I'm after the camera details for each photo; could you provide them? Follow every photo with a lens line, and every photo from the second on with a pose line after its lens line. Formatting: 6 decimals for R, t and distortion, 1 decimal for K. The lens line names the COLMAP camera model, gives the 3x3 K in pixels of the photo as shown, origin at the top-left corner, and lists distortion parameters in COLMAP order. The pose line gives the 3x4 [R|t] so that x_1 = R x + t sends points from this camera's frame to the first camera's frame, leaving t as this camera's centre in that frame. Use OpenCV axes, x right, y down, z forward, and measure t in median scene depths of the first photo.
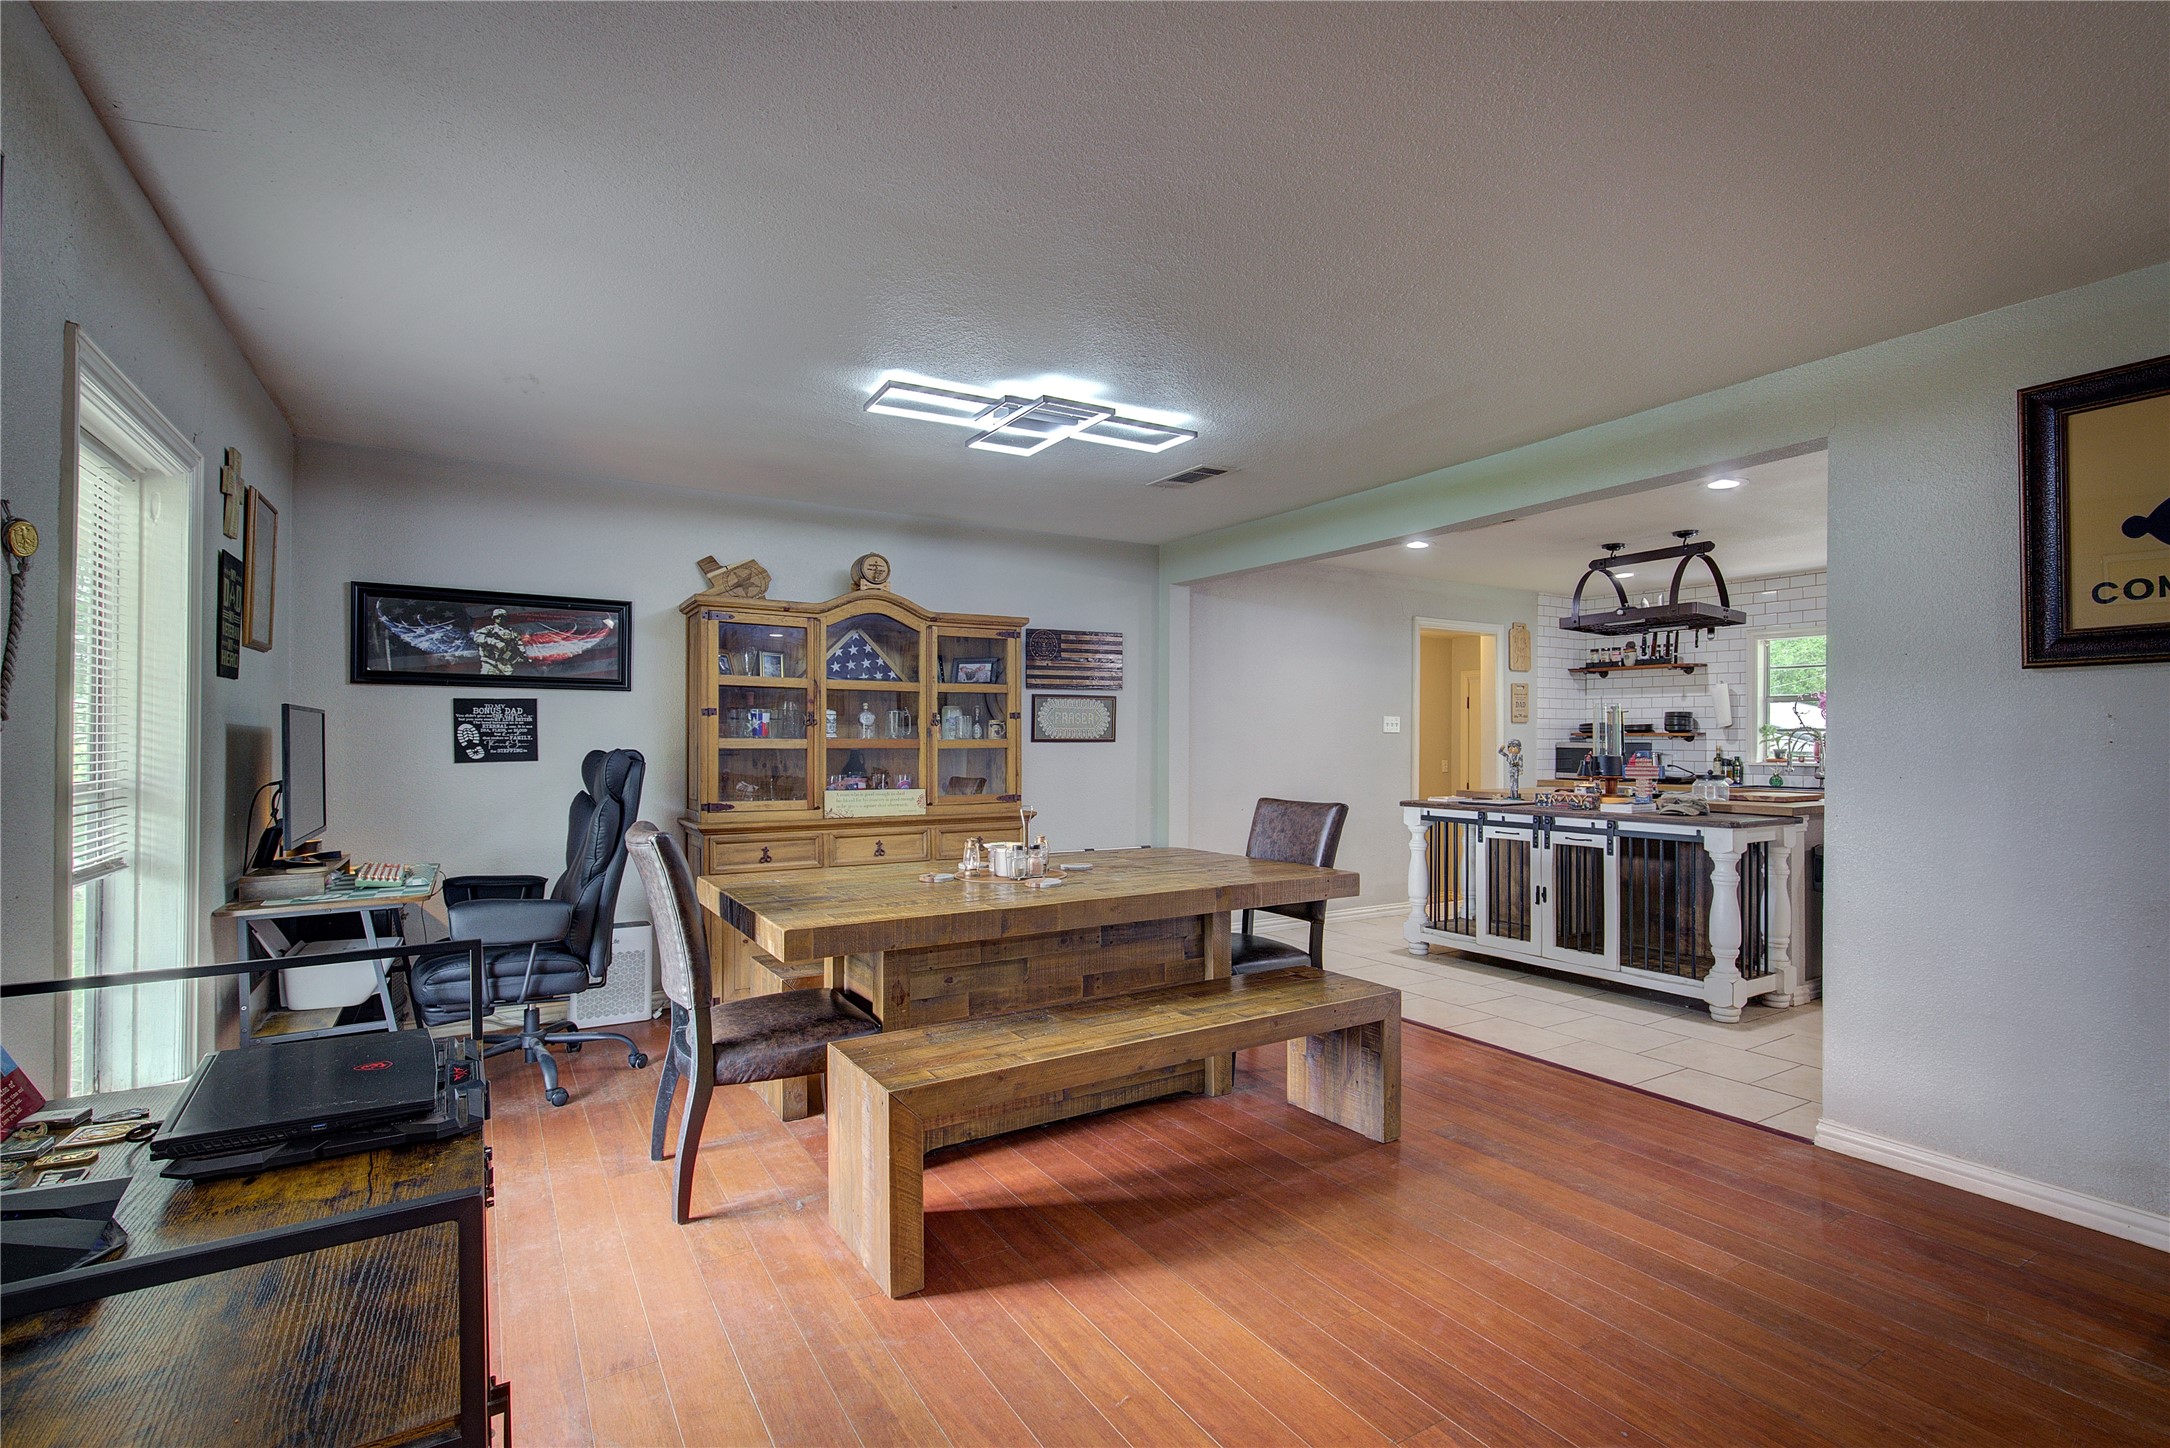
lens RADIAL K [[1006.7, 0, 1089.8], [0, 1006.7, 728.6], [0, 0, 1]] dist [-0.000160, -0.000664]
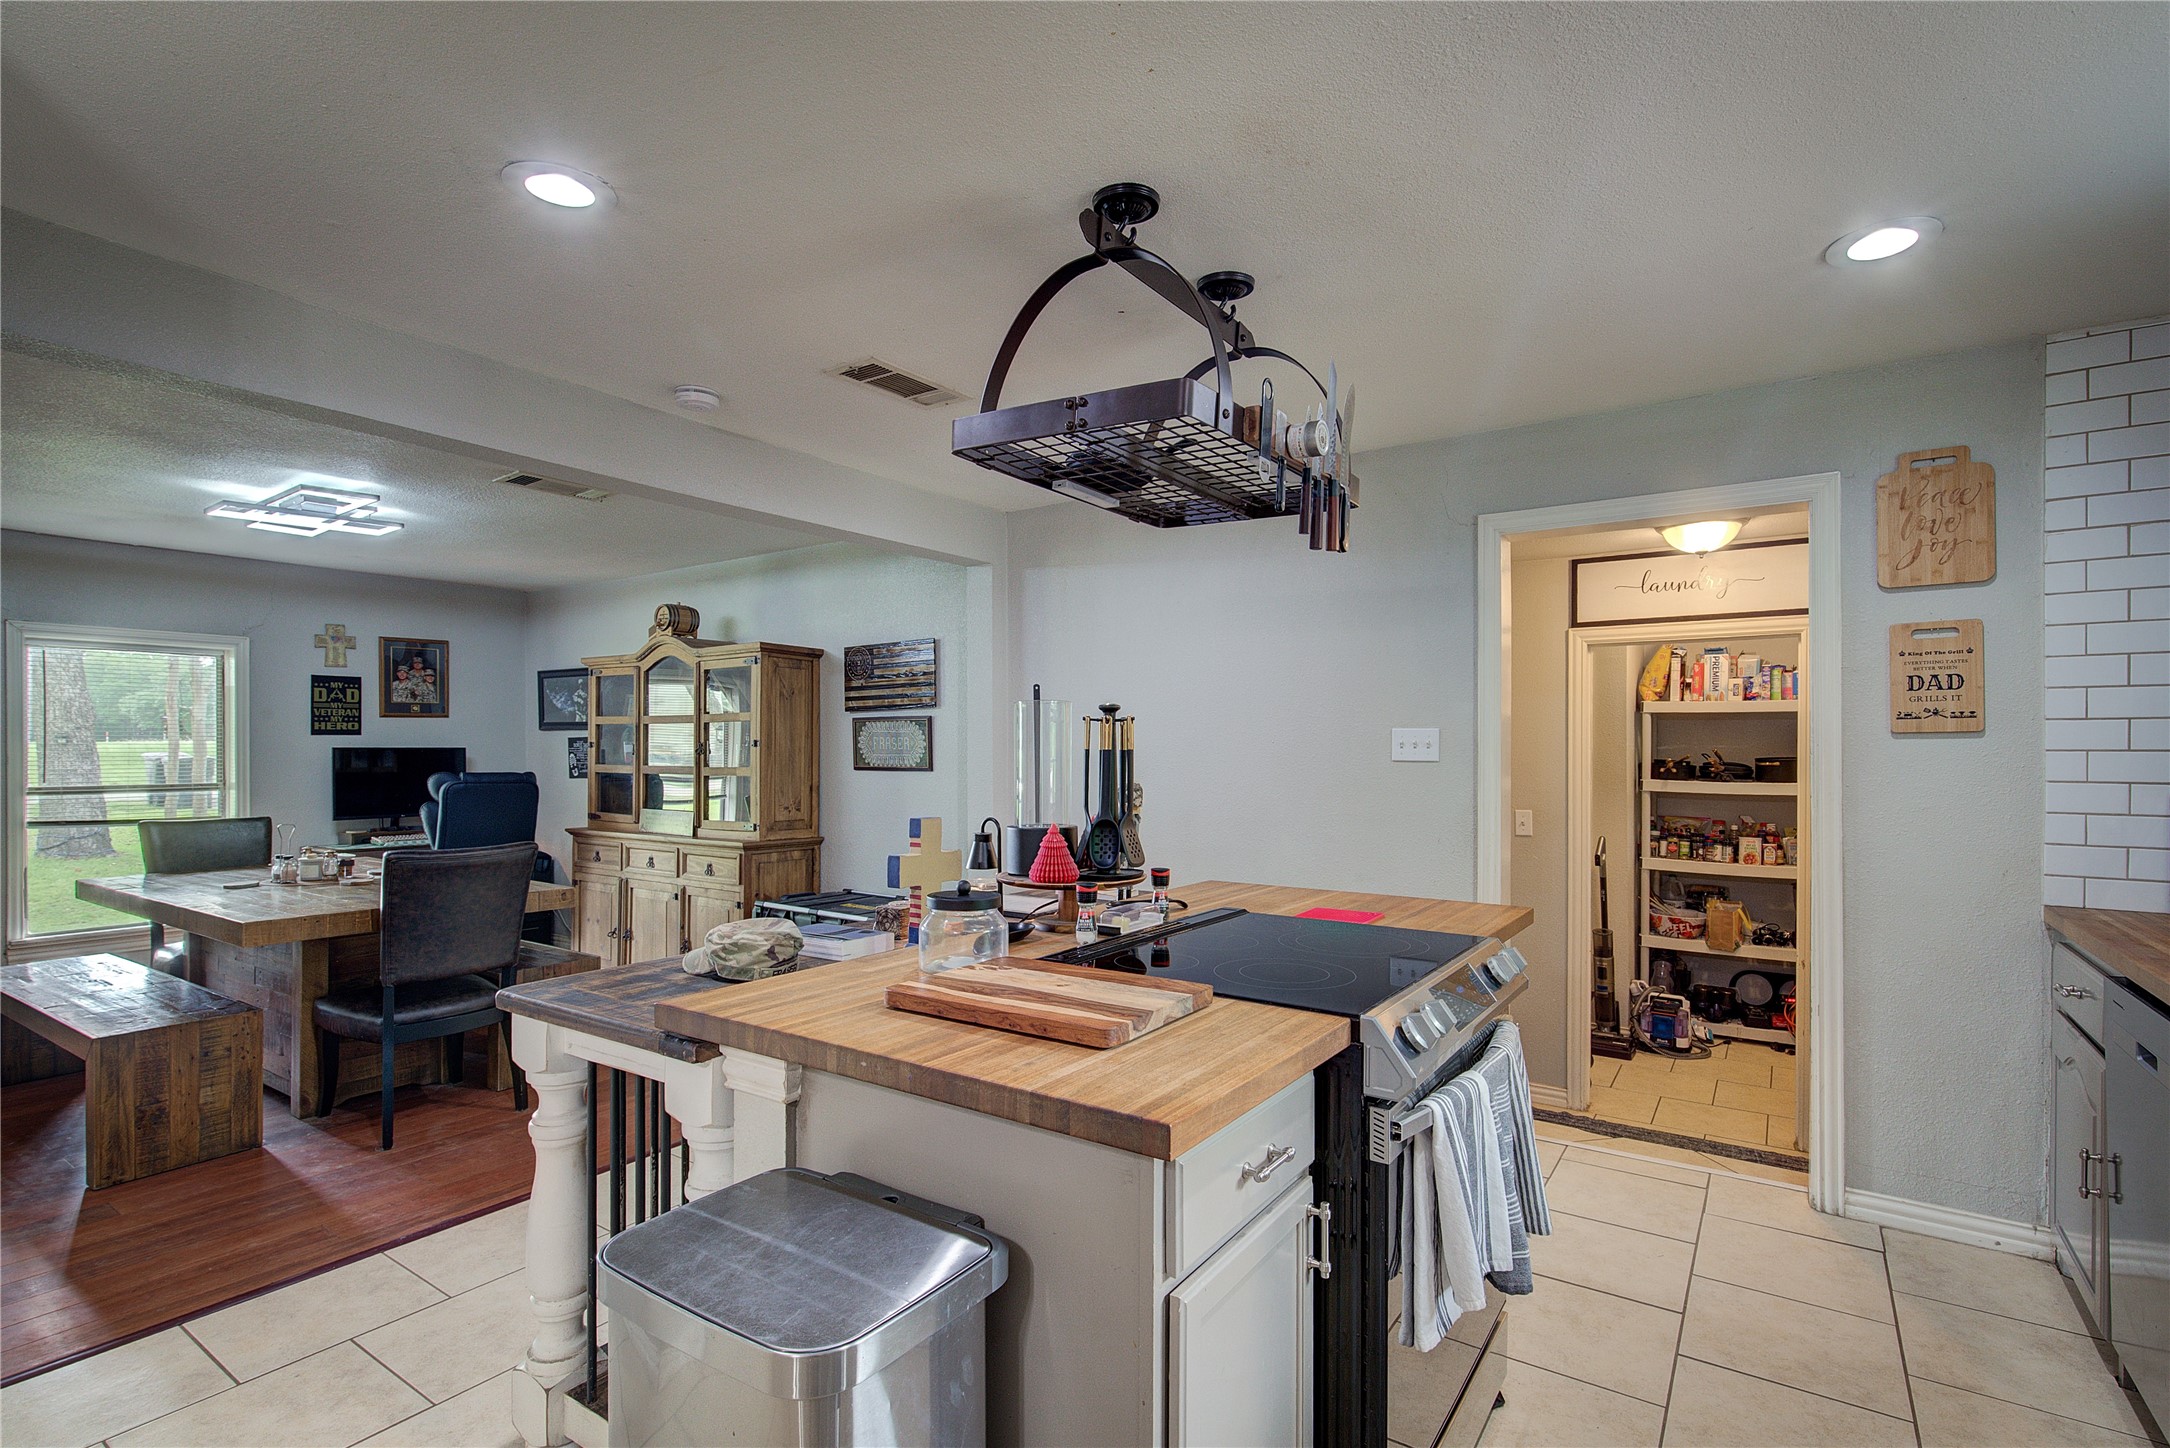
lens RADIAL K [[1021.1, 0, 1082.9], [0, 1021.1, 753.9], [0, 0, 1]] dist [-0.004031, 0.000054]
pose [[0.407462, 0.002155, -0.913220, 1.027633], [0.009382, 0.999935, 0.006545, -0.006560], [0.913174, -0.011235, 0.407415, 0.952266]]
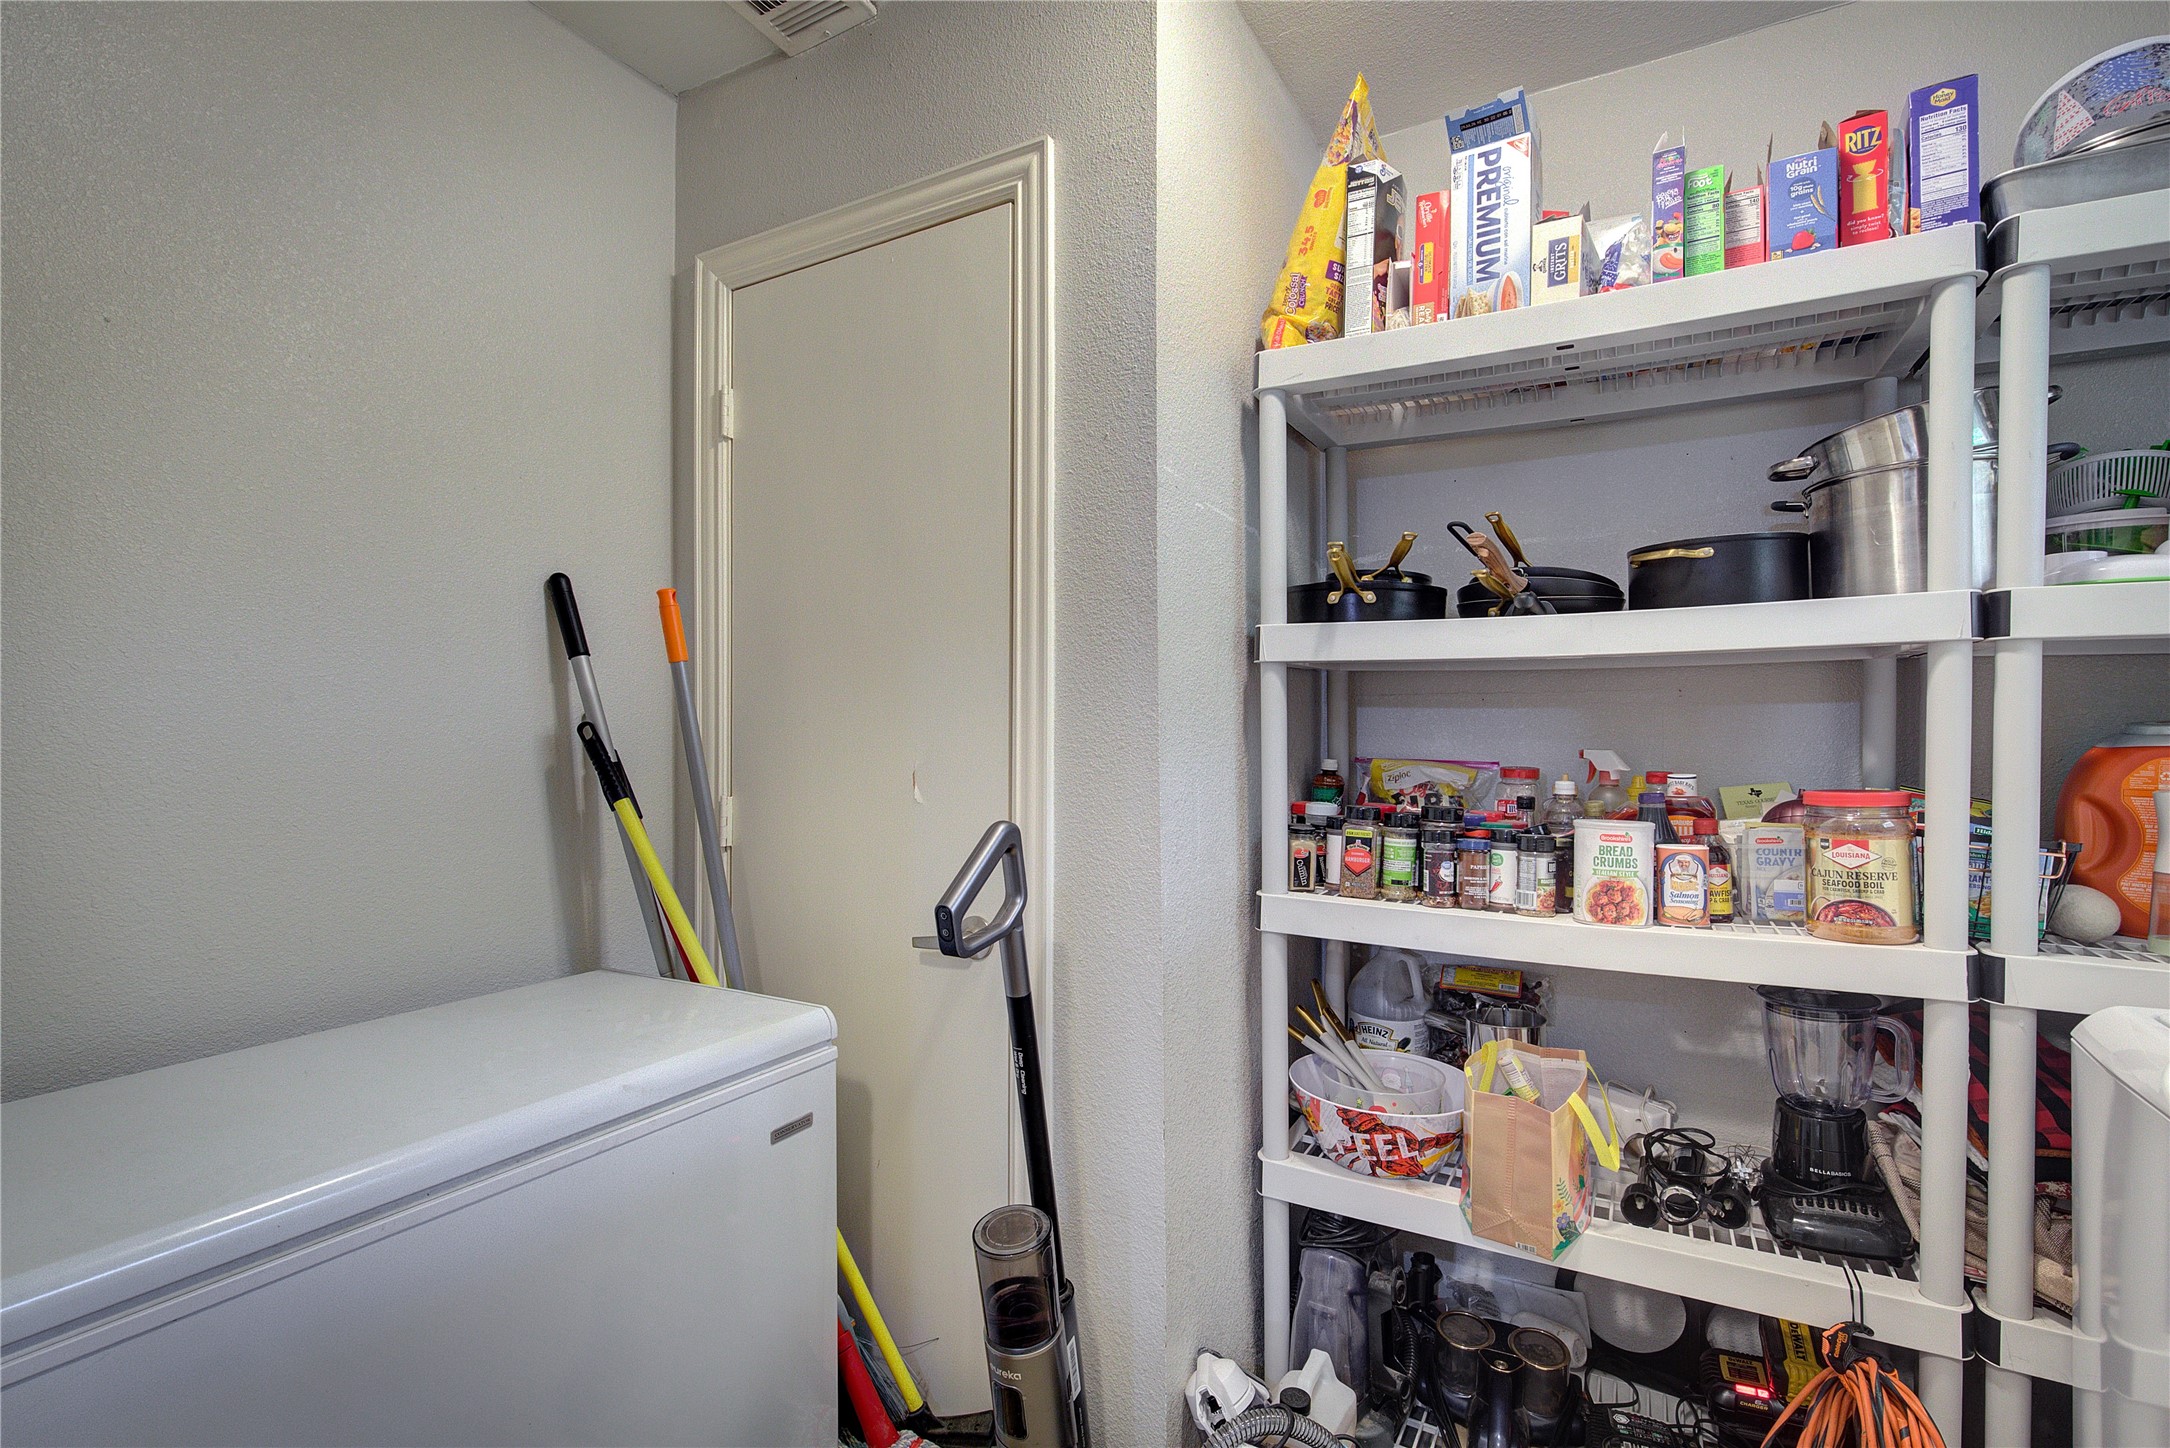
lens RADIAL K [[979.6, 0, 1103.3], [0, 979.6, 733.6], [0, 0, 1]] dist [-0.000488, -0.000078]
pose [[0.487463, -0.006102, -0.873122, 0.469812], [0.009983, 0.999949, -0.001415, 0.074450], [0.873087, -0.008026, 0.487499, 1.825596]]
